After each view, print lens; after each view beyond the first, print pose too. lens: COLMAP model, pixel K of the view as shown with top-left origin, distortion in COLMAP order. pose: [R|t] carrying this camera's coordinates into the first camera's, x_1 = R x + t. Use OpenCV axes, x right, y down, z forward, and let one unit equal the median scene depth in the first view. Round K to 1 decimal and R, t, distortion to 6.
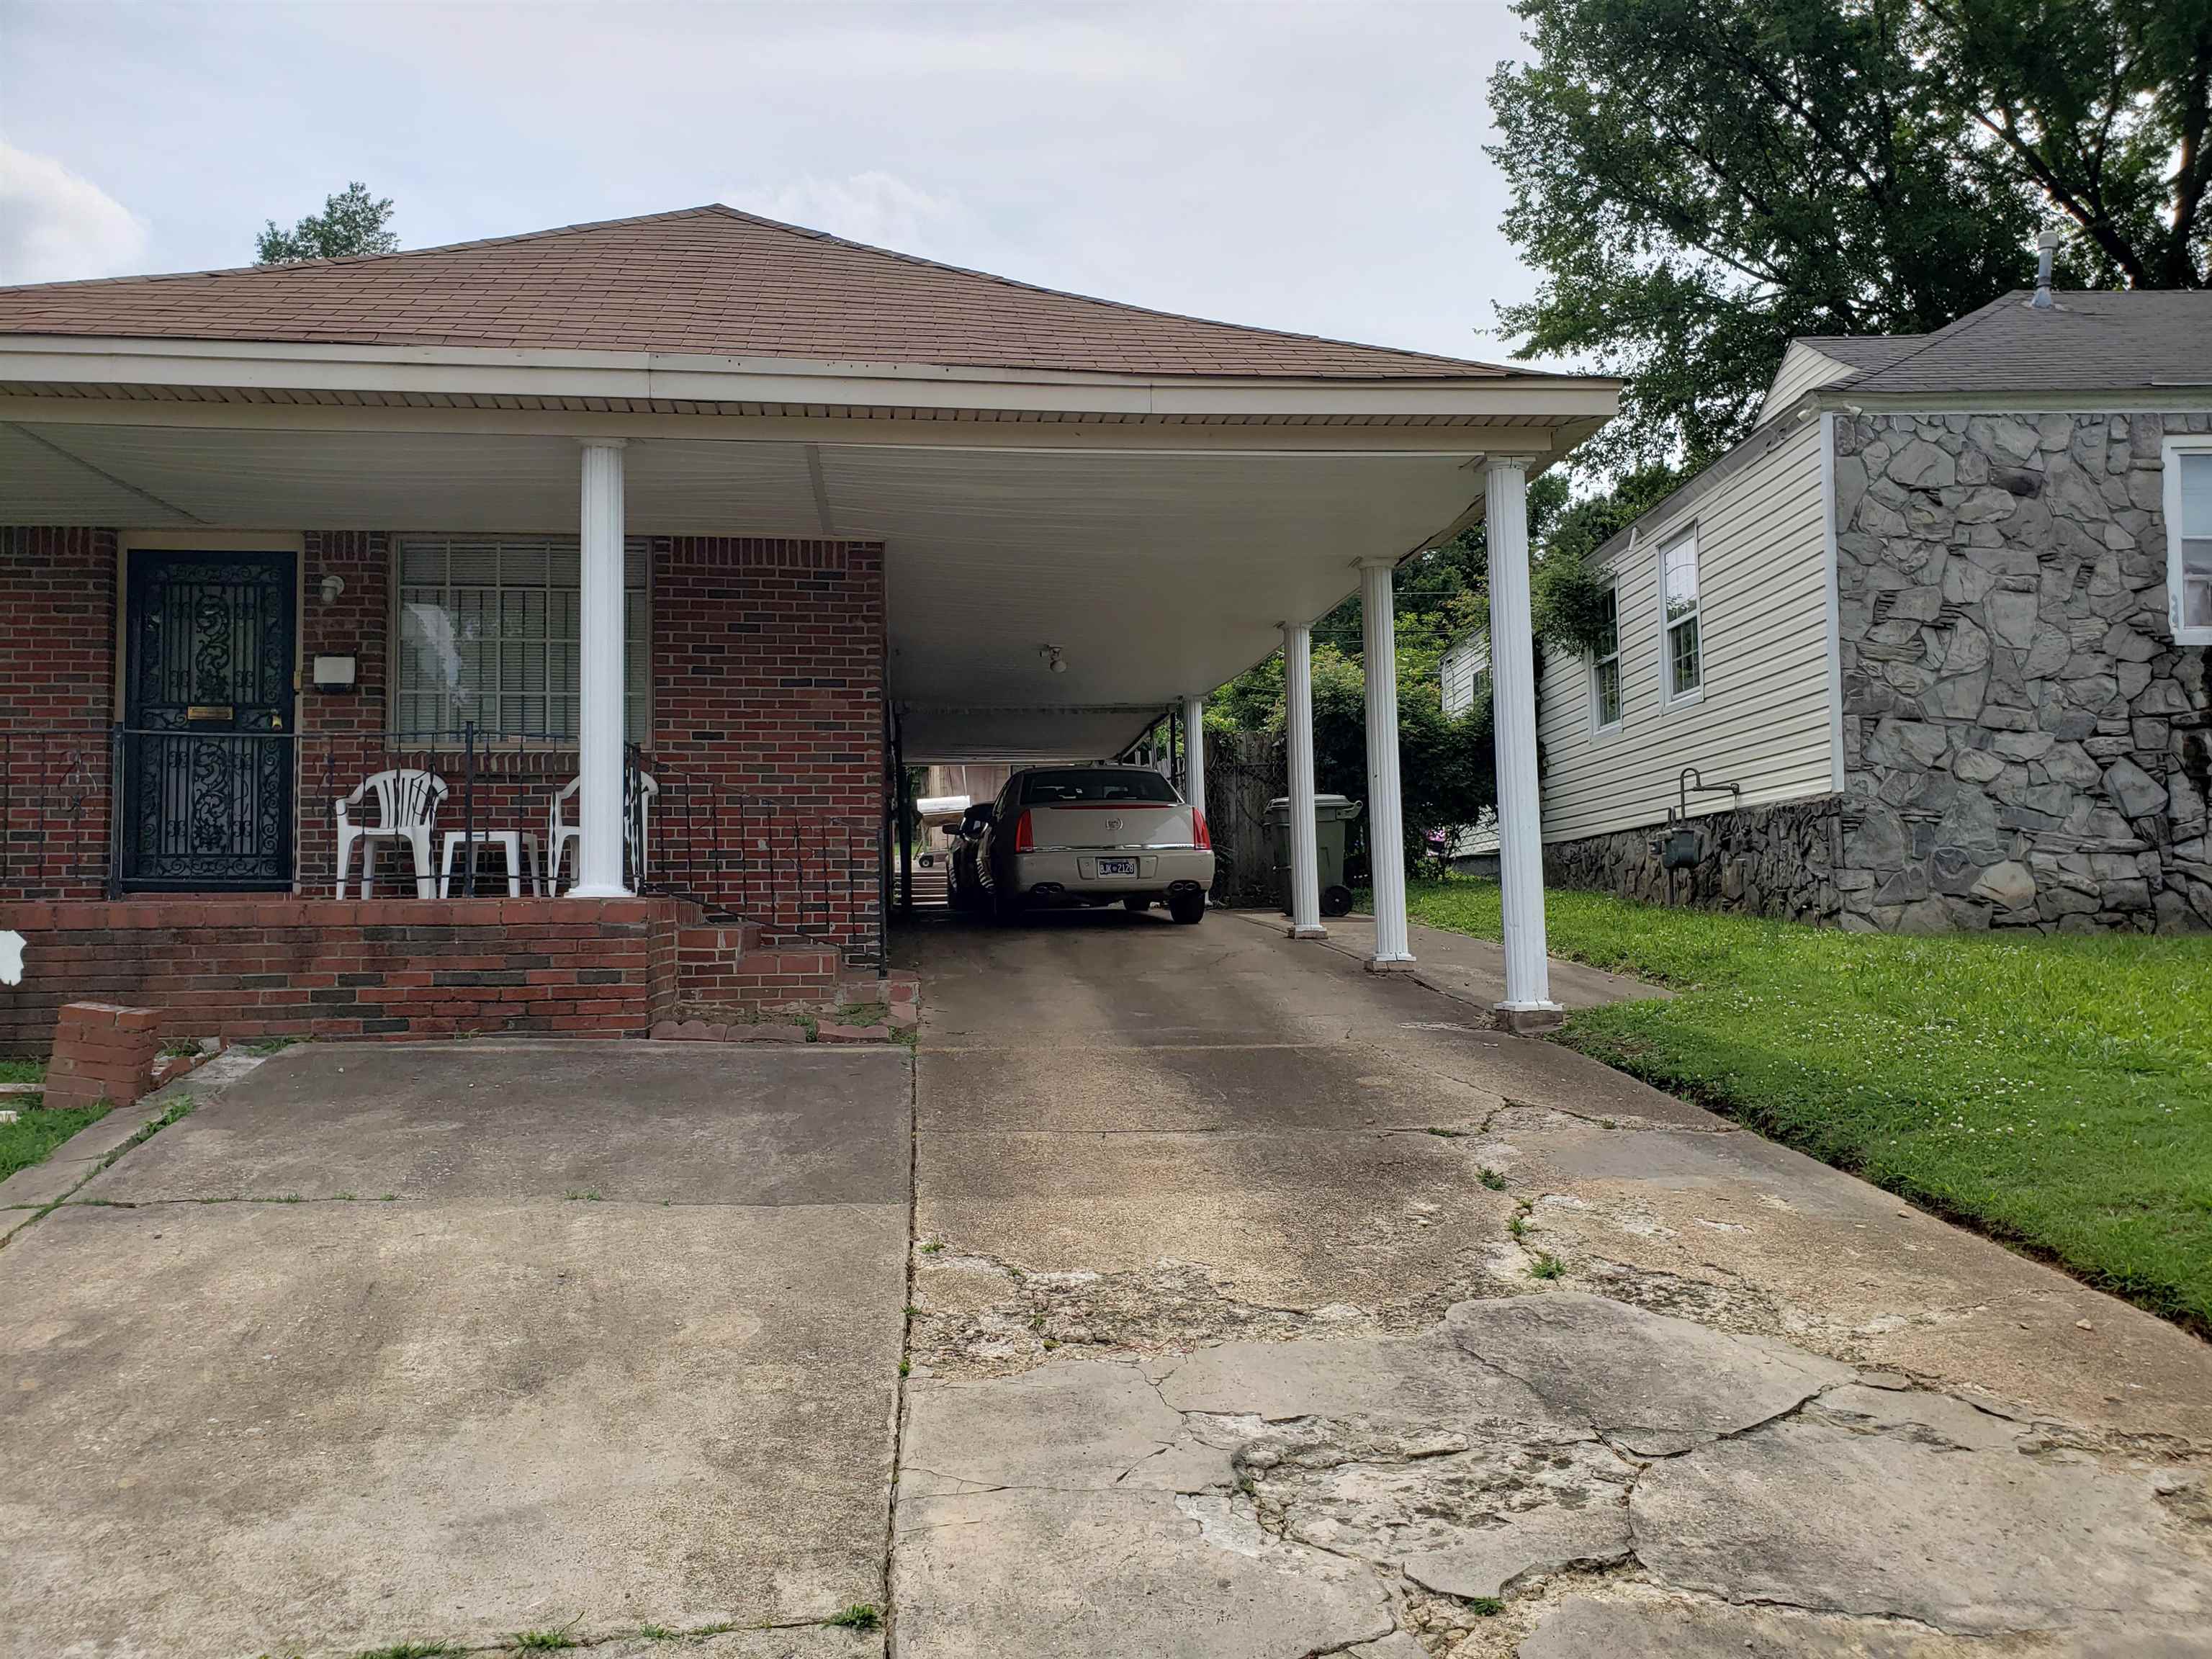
lens RADIAL K [[1722.8, 0, 1084.5], [0, 1722.8, 825.3], [0, 0, 1]] dist [0.021405, -0.003498]
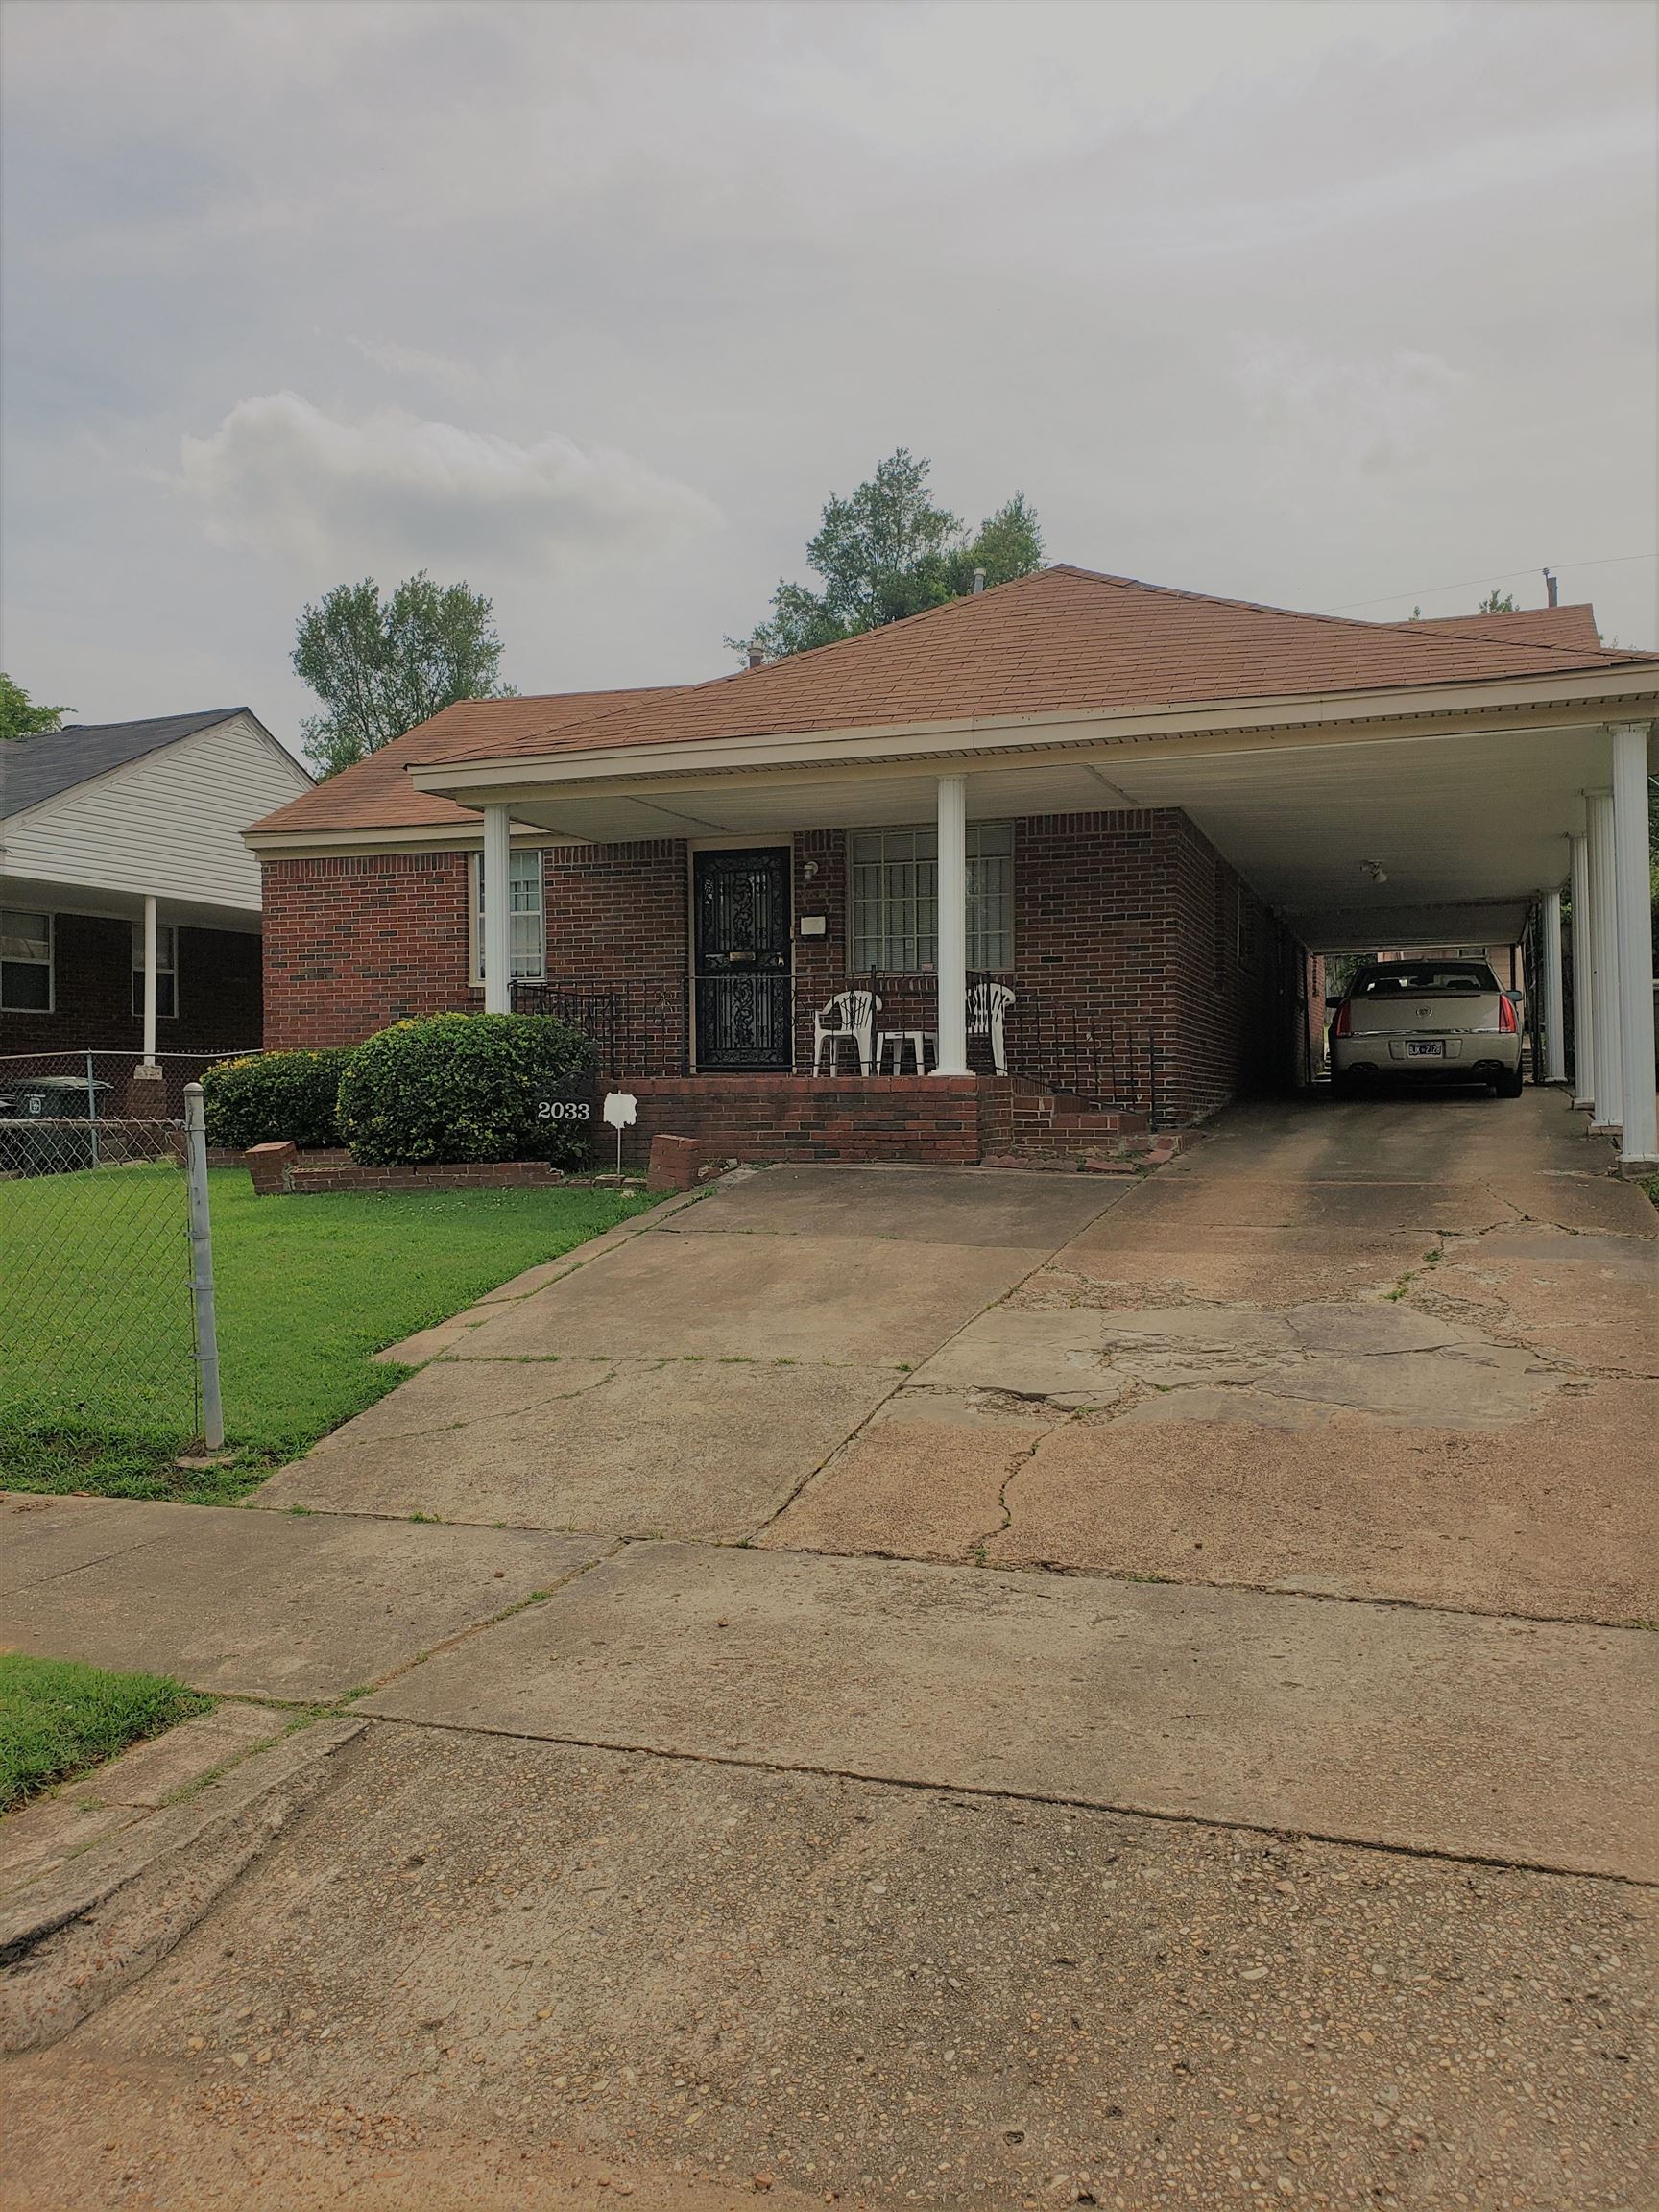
lens RADIAL K [[1722.8, 0, 876.5], [0, 1722.8, 1141.0], [0, 0, 1]] dist [0.021405, -0.003498]
pose [[0.907995, 0.013683, -0.418756, 0.339248], [0.019774, 0.996953, 0.075454, -0.019097], [0.418513, -0.076792, 0.904958, -0.478573]]
